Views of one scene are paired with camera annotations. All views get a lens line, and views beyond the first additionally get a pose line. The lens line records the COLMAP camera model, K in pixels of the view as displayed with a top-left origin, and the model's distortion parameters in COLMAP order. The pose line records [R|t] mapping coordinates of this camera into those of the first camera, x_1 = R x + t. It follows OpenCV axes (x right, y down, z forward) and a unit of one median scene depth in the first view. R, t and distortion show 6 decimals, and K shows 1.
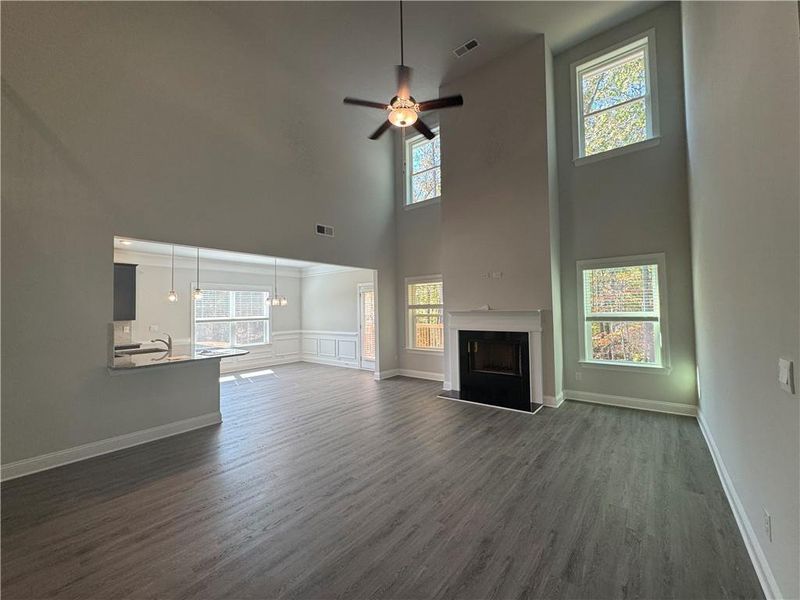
lens RADIAL K [[327.6, 0, 397.6], [0, 327.6, 301.7], [0, 0, 1]] dist [0.001322, -0.000010]
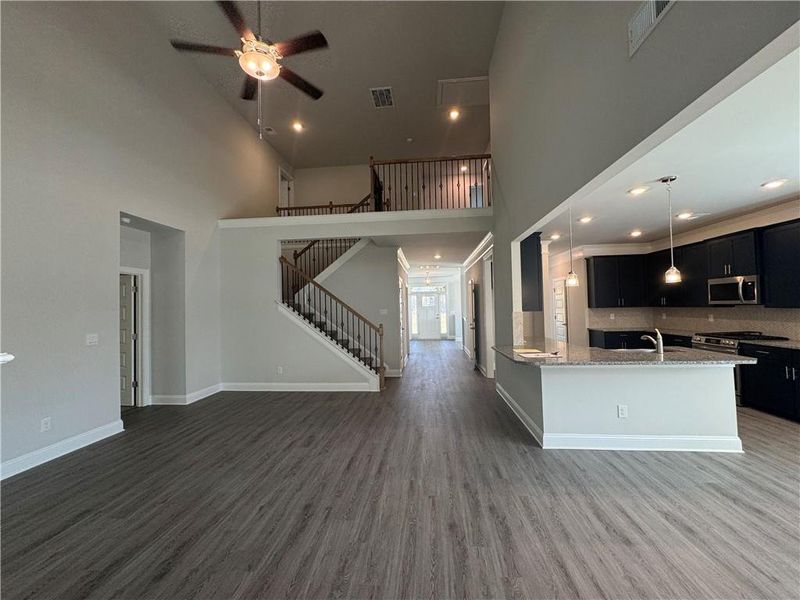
lens RADIAL K [[327.6, 0, 399.4], [0, 327.6, 298.6], [0, 0, 1]] dist [0.001322, -0.000010]
pose [[-0.835136, 0.022528, -0.549582, 0.234700], [0.053787, 0.997717, -0.040836, 0.058157], [0.547407, -0.063664, -0.834441, 2.307377]]
